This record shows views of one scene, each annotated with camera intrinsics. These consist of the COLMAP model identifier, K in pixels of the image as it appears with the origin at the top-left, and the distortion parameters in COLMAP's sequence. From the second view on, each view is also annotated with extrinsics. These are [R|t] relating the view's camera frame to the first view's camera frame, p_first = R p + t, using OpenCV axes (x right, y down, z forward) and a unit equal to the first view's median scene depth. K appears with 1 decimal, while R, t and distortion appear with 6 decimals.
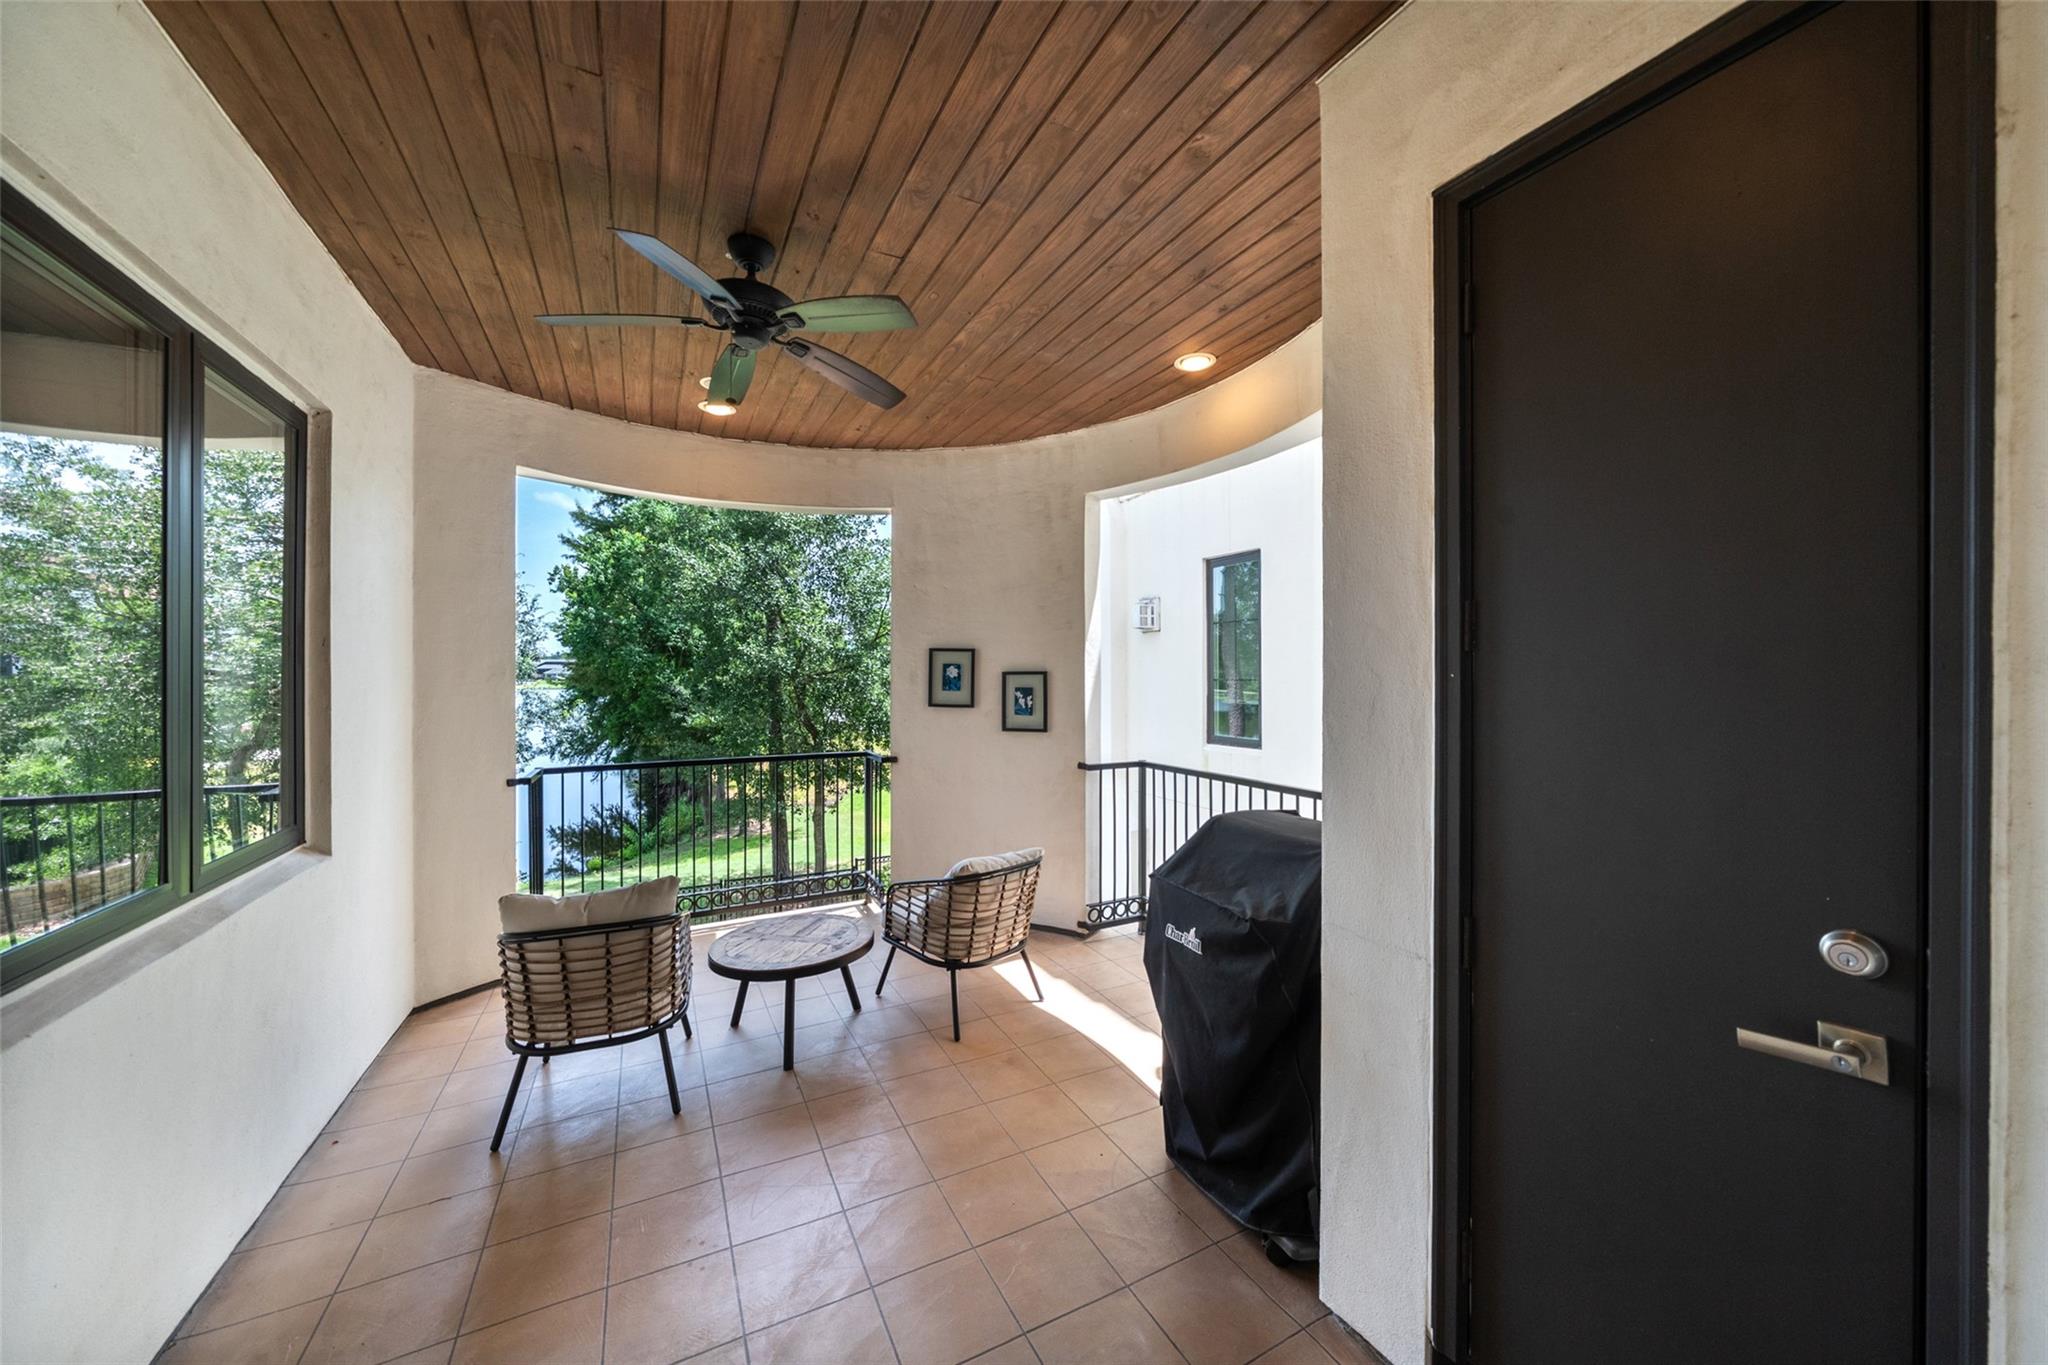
lens RADIAL K [[705.3, 0, 1026.8], [0, 705.3, 667.5], [0, 0, 1]] dist [-0.000827, -0.000020]
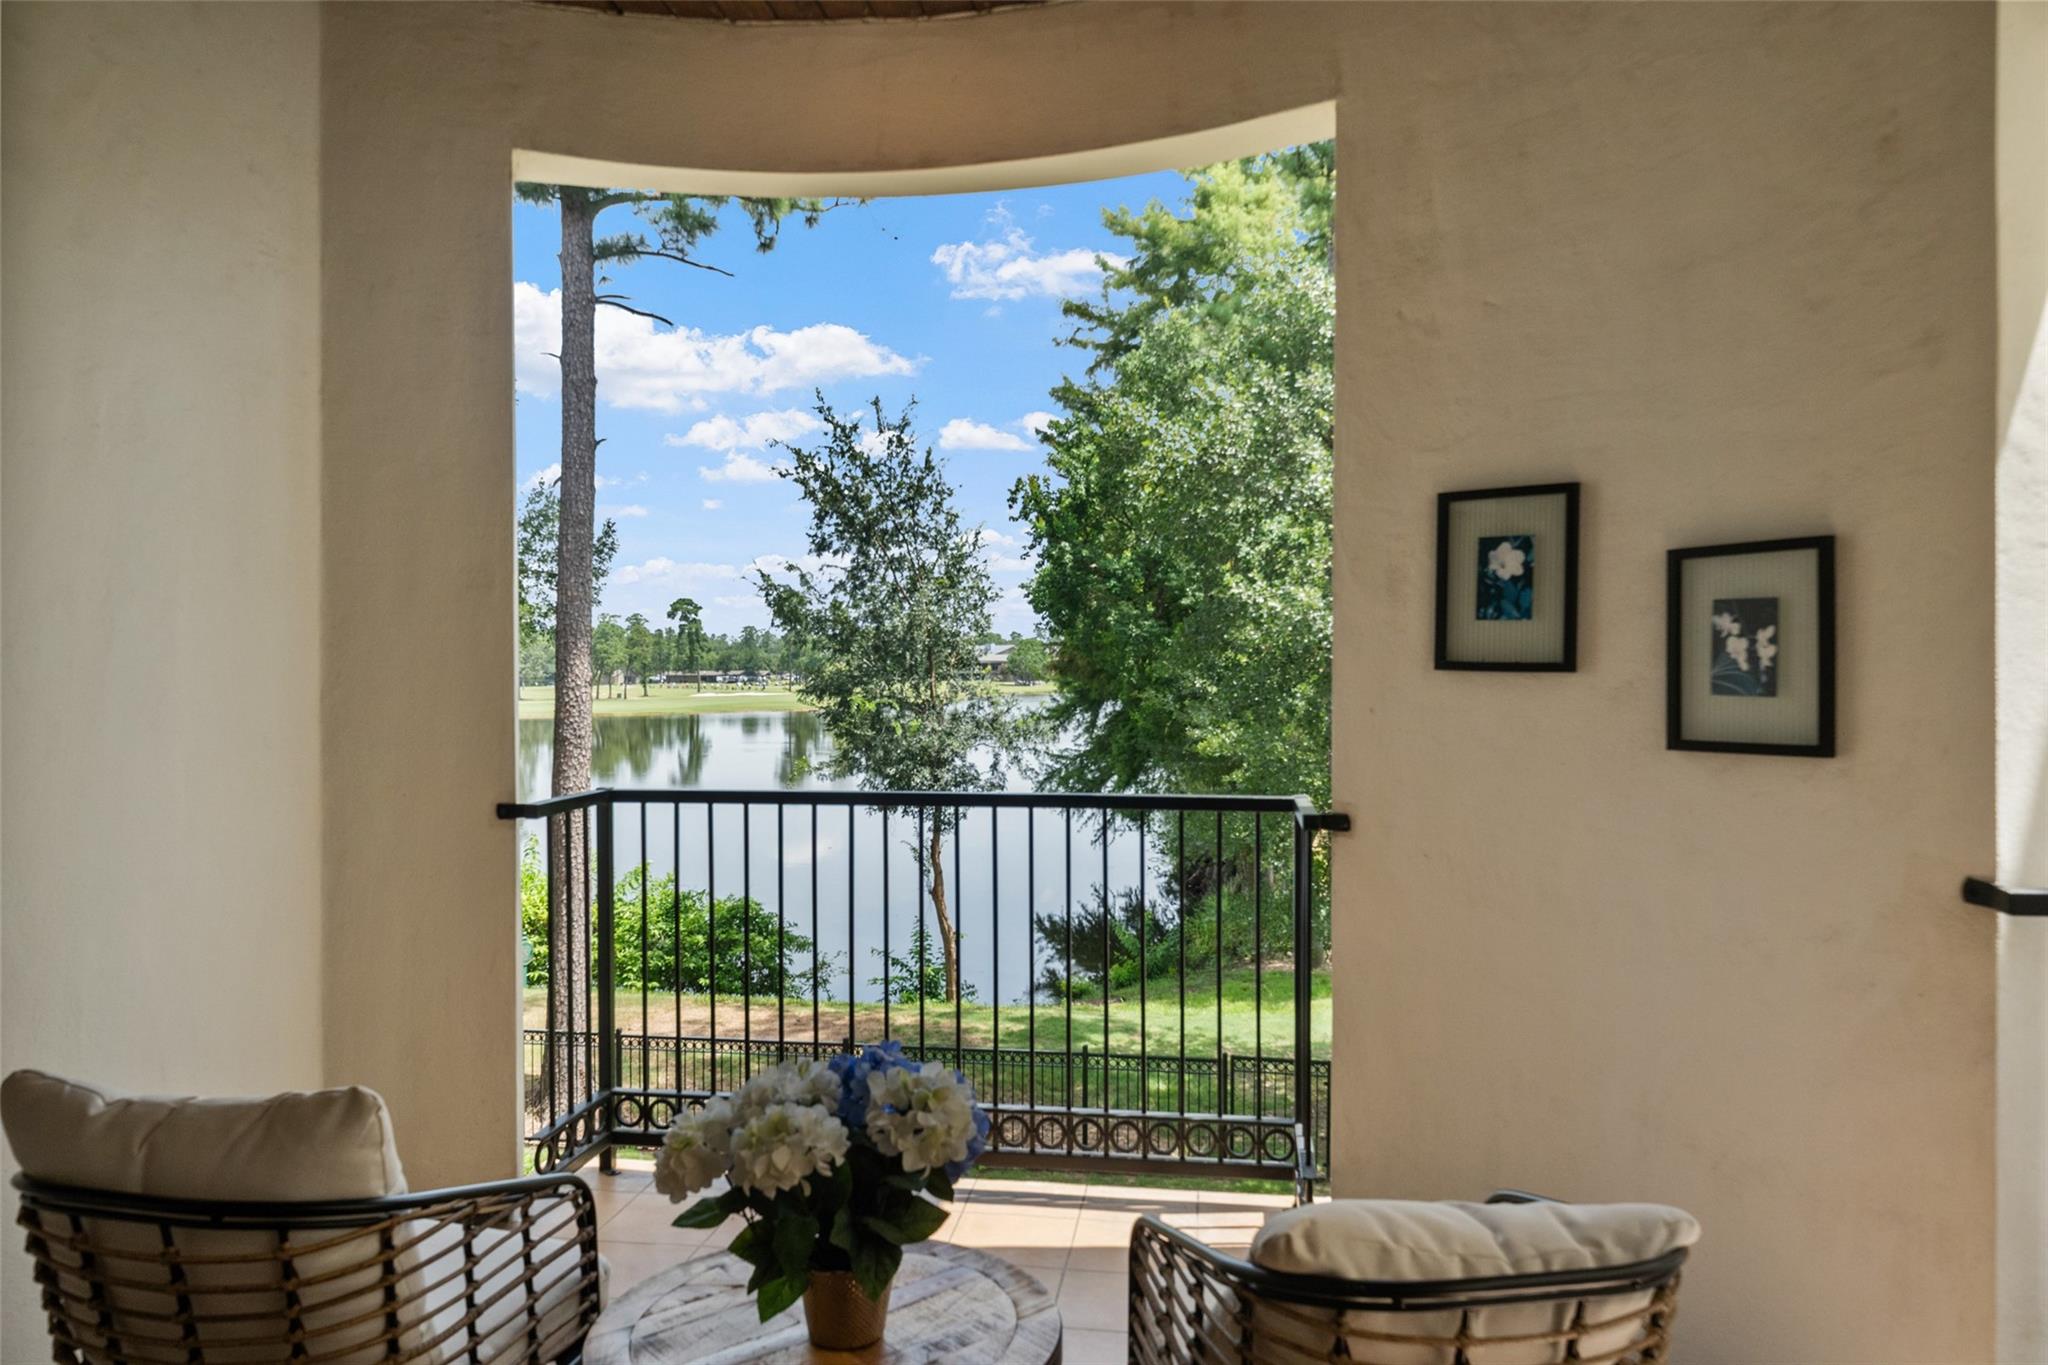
lens RADIAL K [[1370.2, 0, 1029.2], [0, 1370.2, 674.0], [0, 0, 1]] dist [-0.004970, 0.013148]
pose [[0.809282, 0.001045, -0.587419, 0.031239], [0.006606, 0.999919, 0.010879, 0.018281], [0.587383, -0.012685, 0.809210, 0.137416]]
